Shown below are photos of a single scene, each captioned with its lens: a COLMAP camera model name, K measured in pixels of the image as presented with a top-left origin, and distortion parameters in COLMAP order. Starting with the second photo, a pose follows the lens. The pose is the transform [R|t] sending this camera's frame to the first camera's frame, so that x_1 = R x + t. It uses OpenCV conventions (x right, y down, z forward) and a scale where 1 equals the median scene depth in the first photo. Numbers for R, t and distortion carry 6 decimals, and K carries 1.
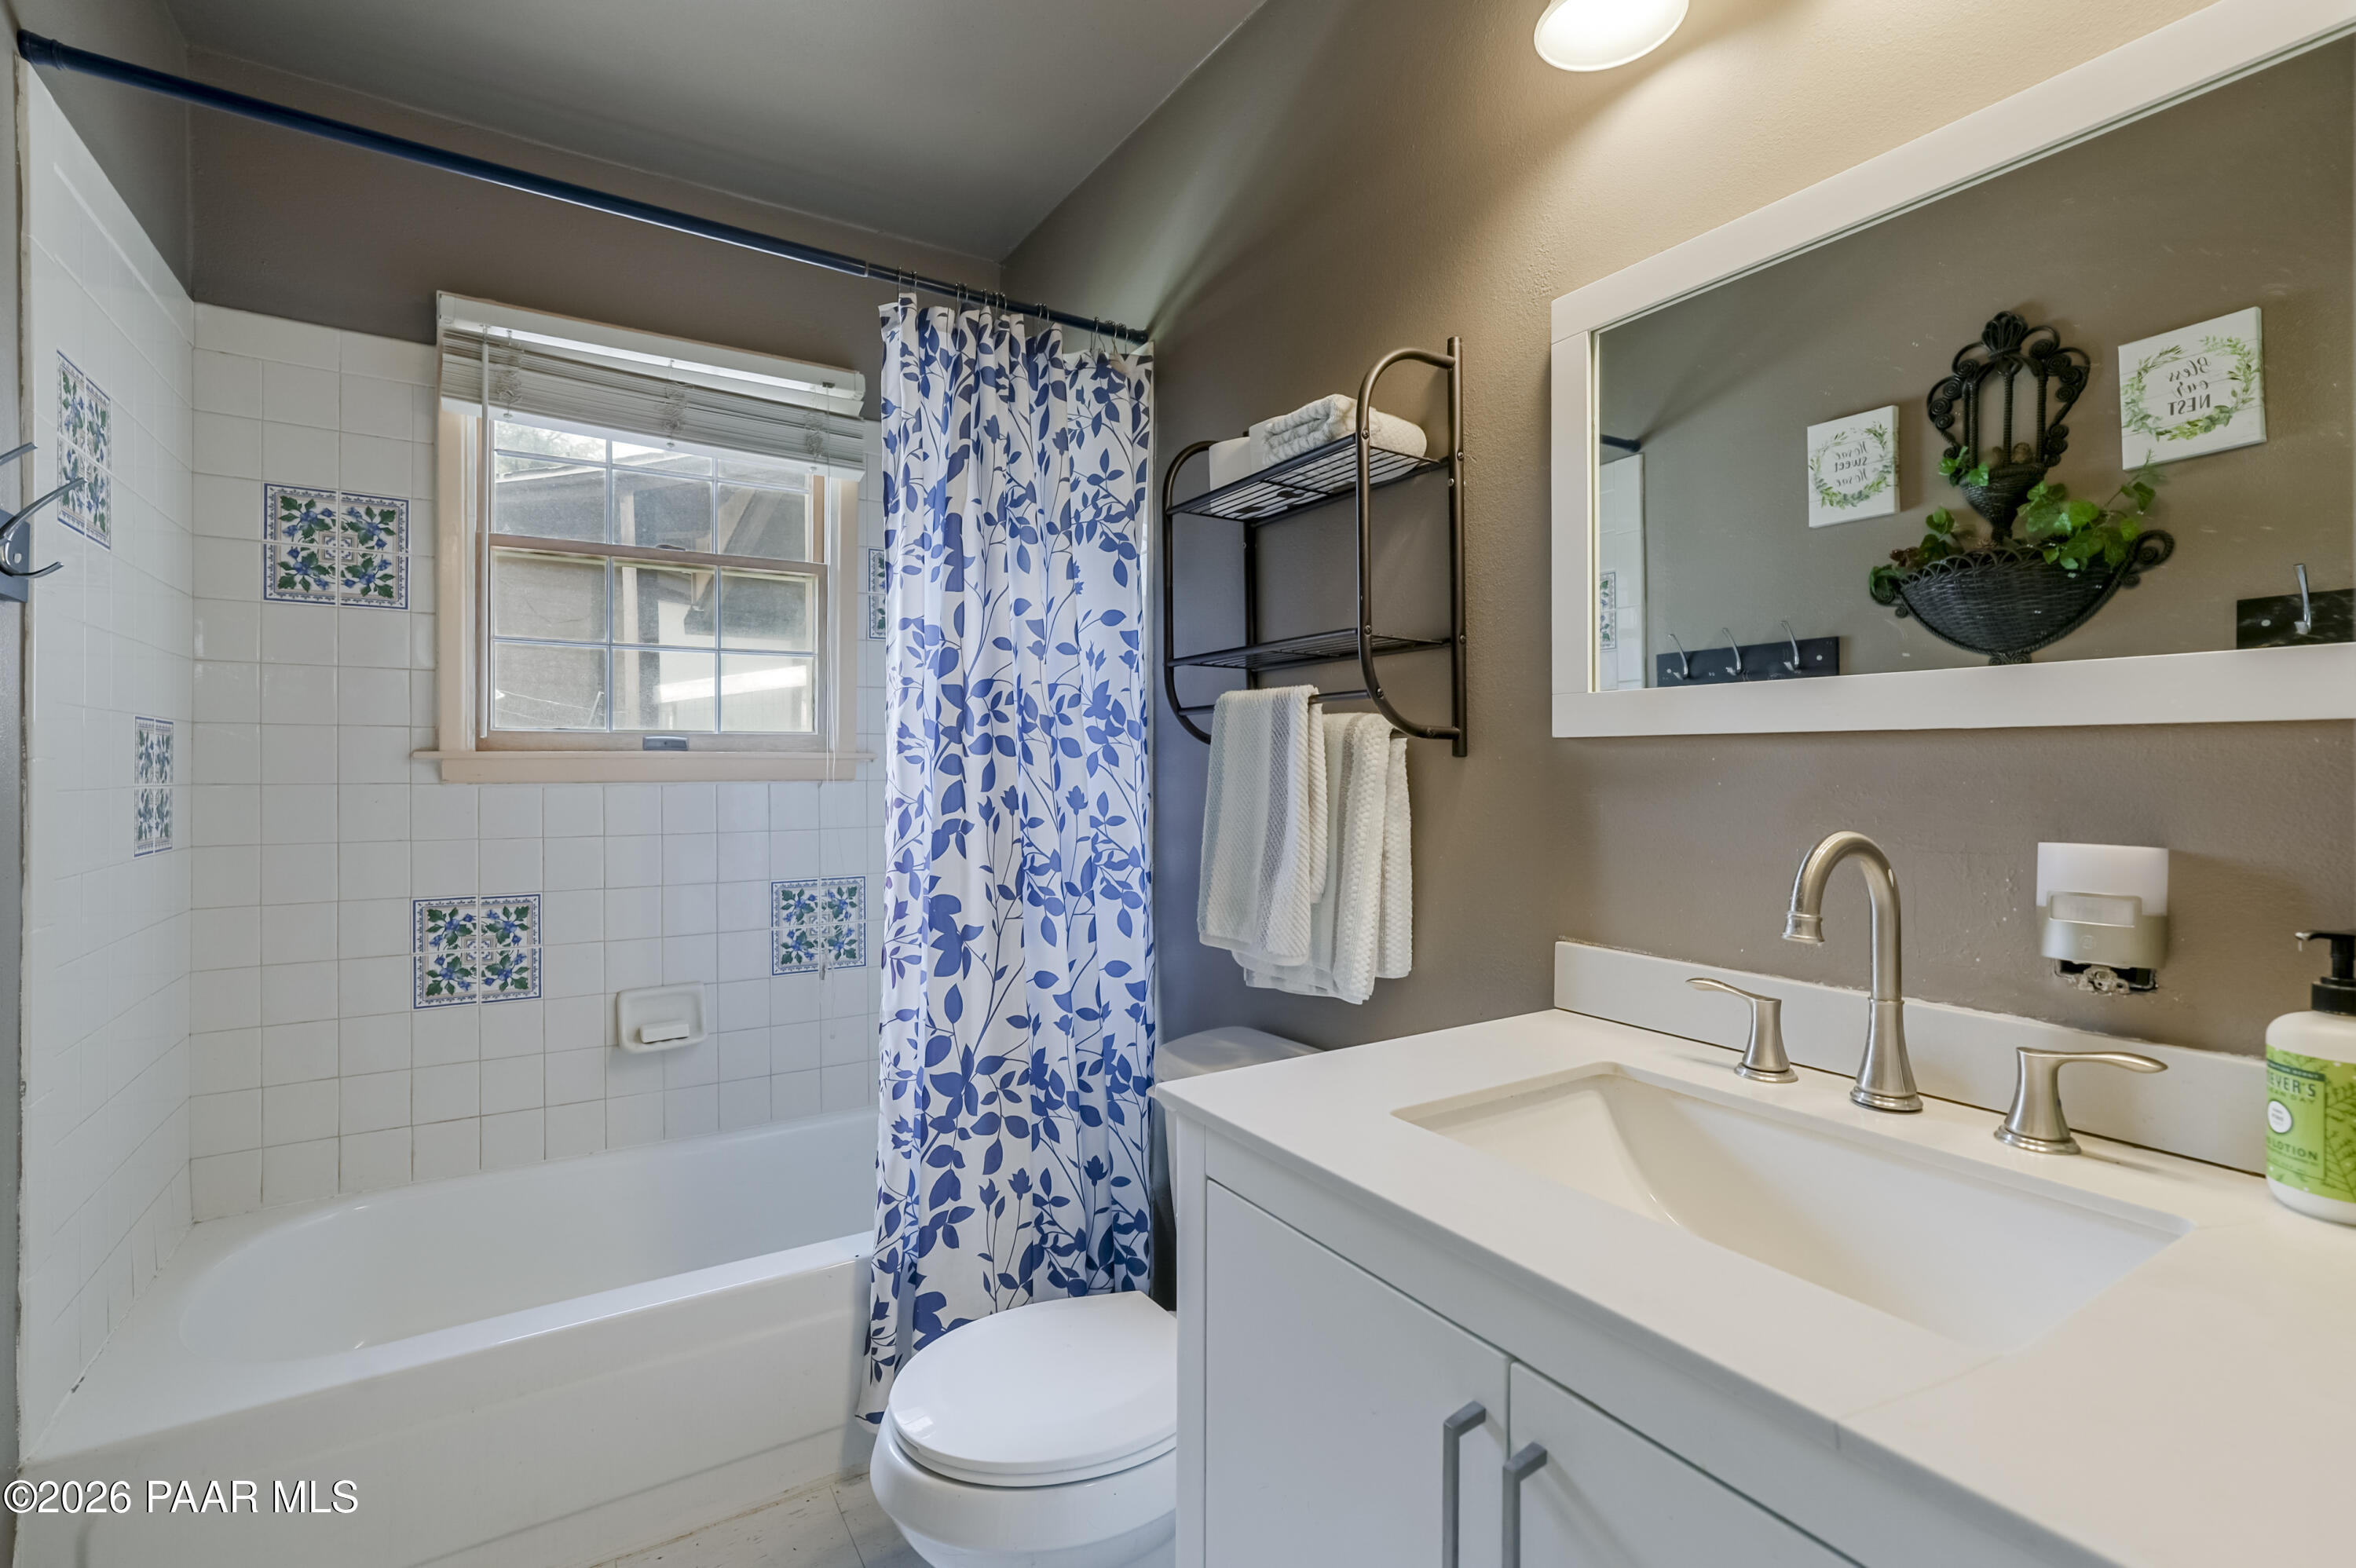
lens RADIAL K [[1048.6, 0, 1185.2], [0, 1048.6, 759.4], [0, 0, 1]] dist [-0.007899, 0.000373]
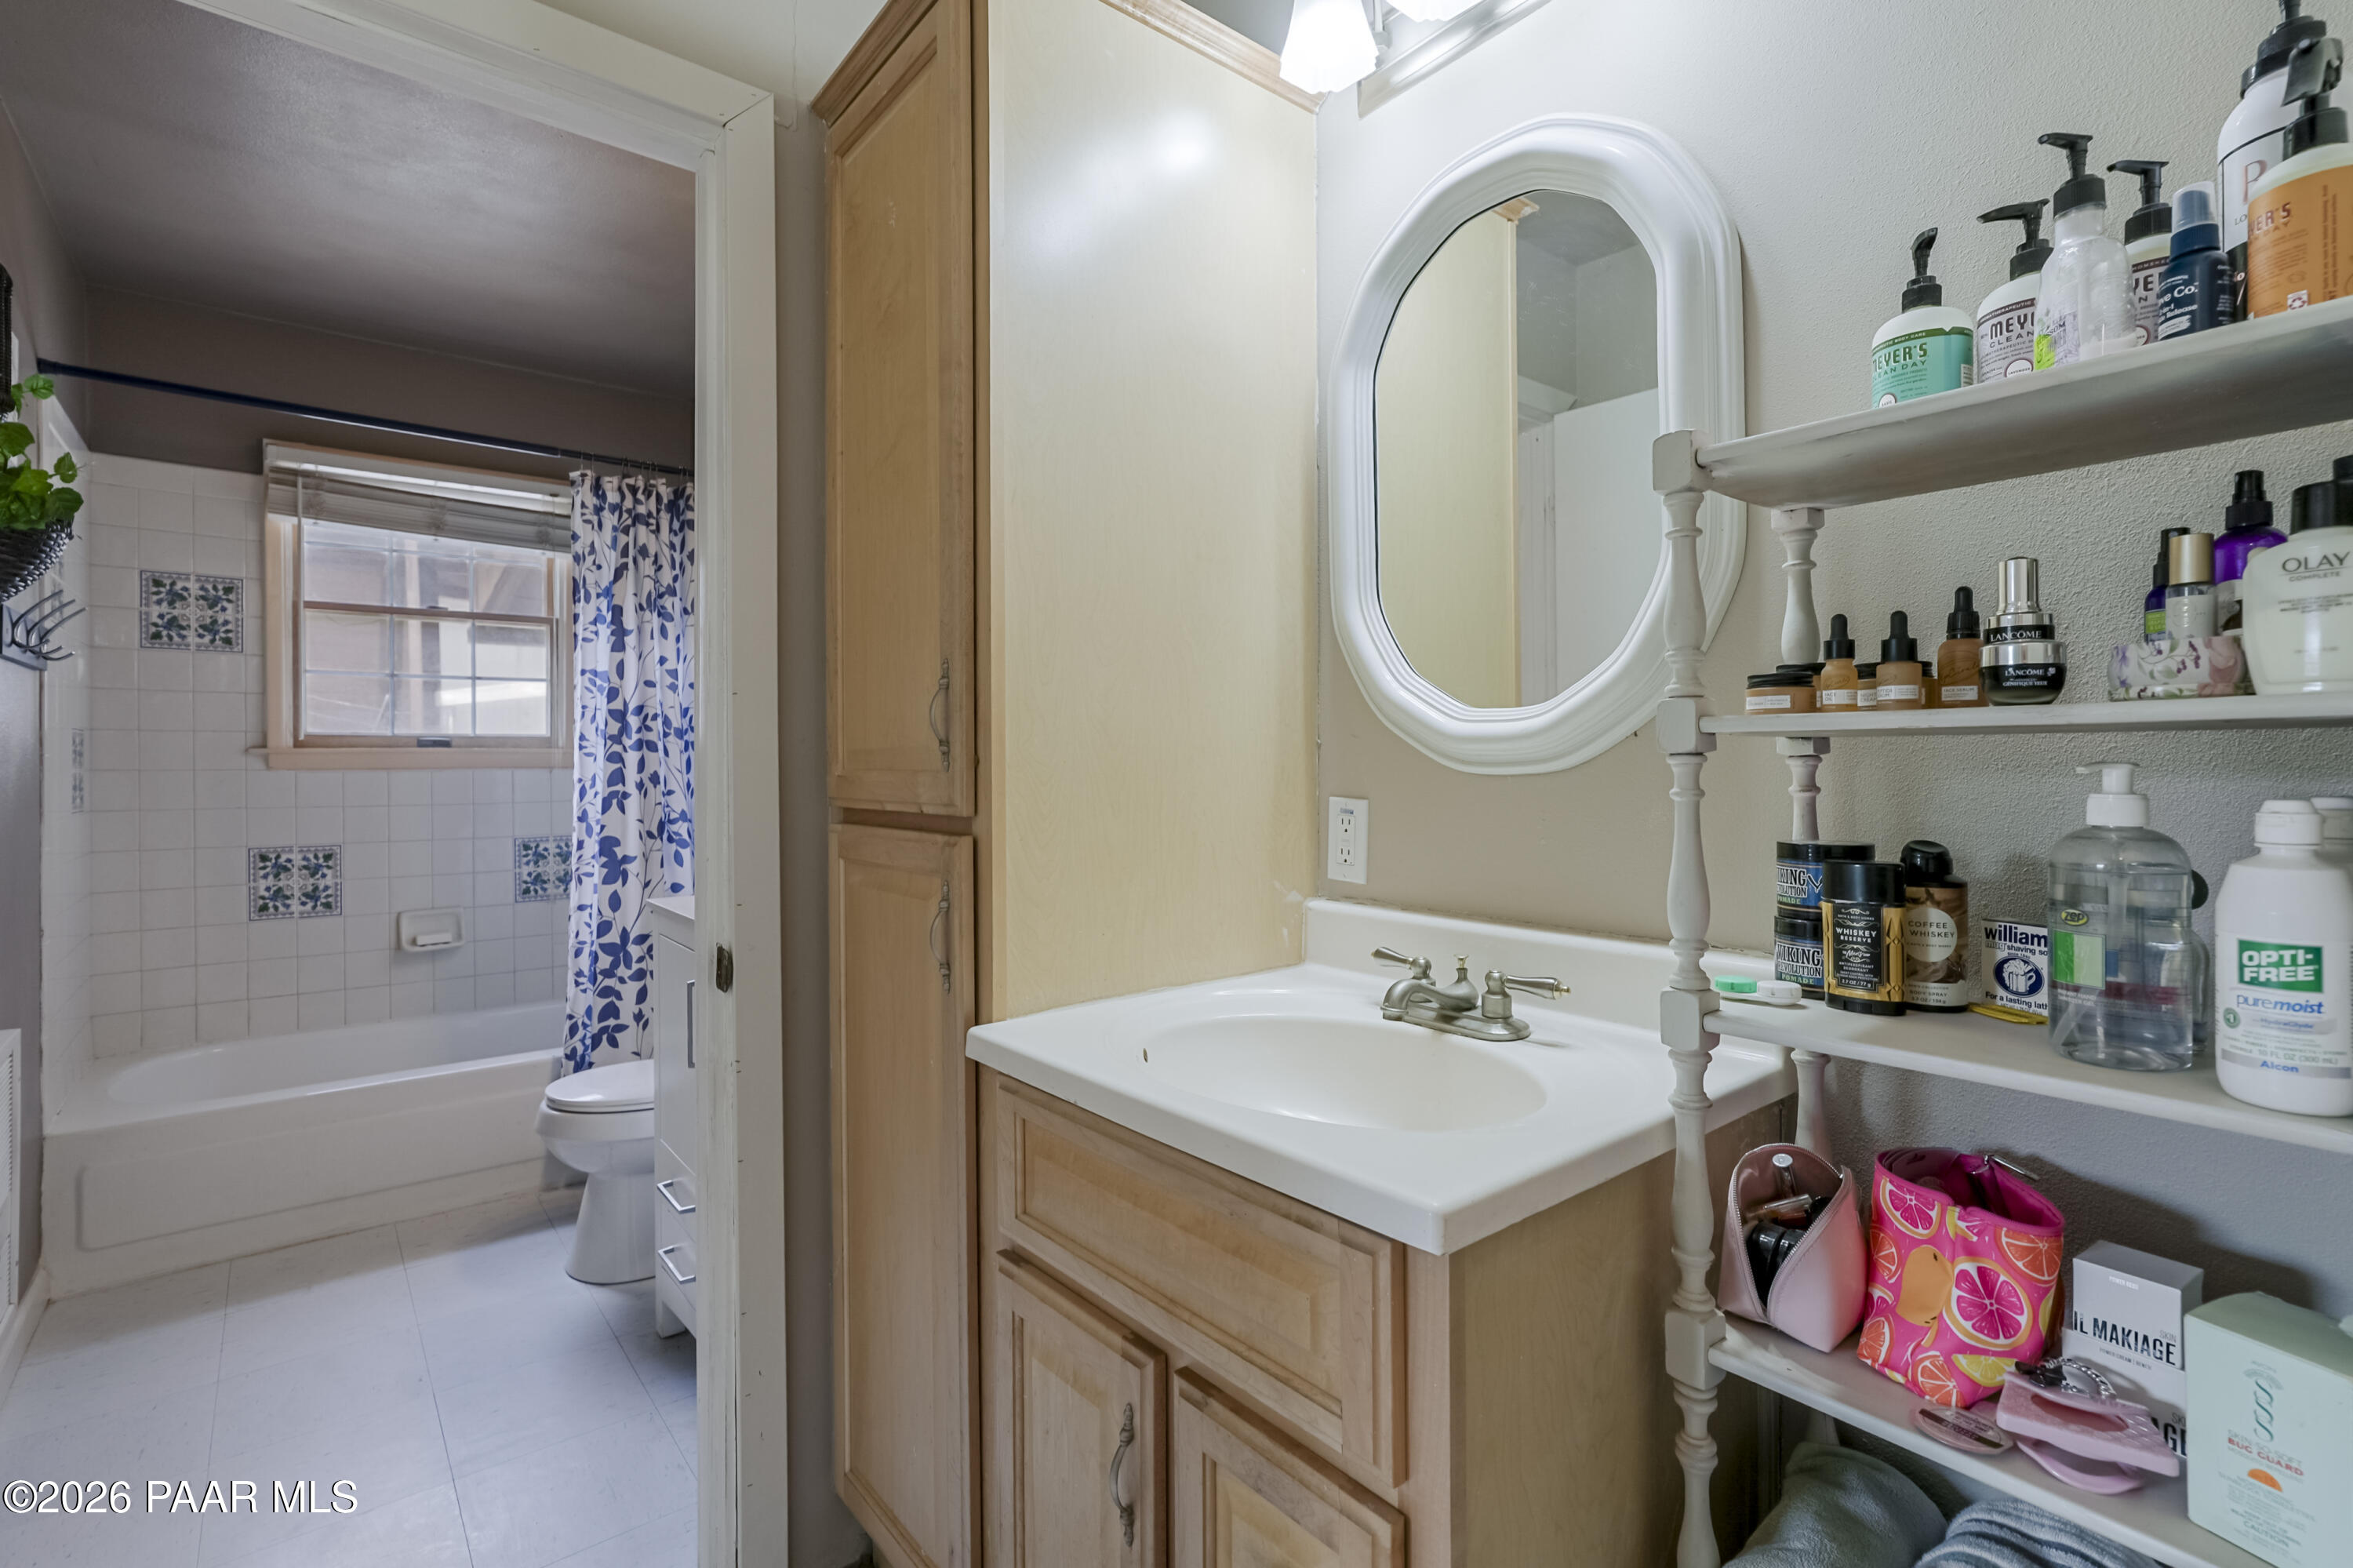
lens RADIAL K [[1071.8, 0, 1171.6], [0, 1071.8, 760.5], [0, 0, 1]] dist [0.001329, 0.001008]
pose [[0.993160, 0.000200, 0.116765, 0.439536], [-0.001278, 0.999957, 0.009154, -0.006623], [-0.116758, -0.009241, 0.993117, -0.759668]]
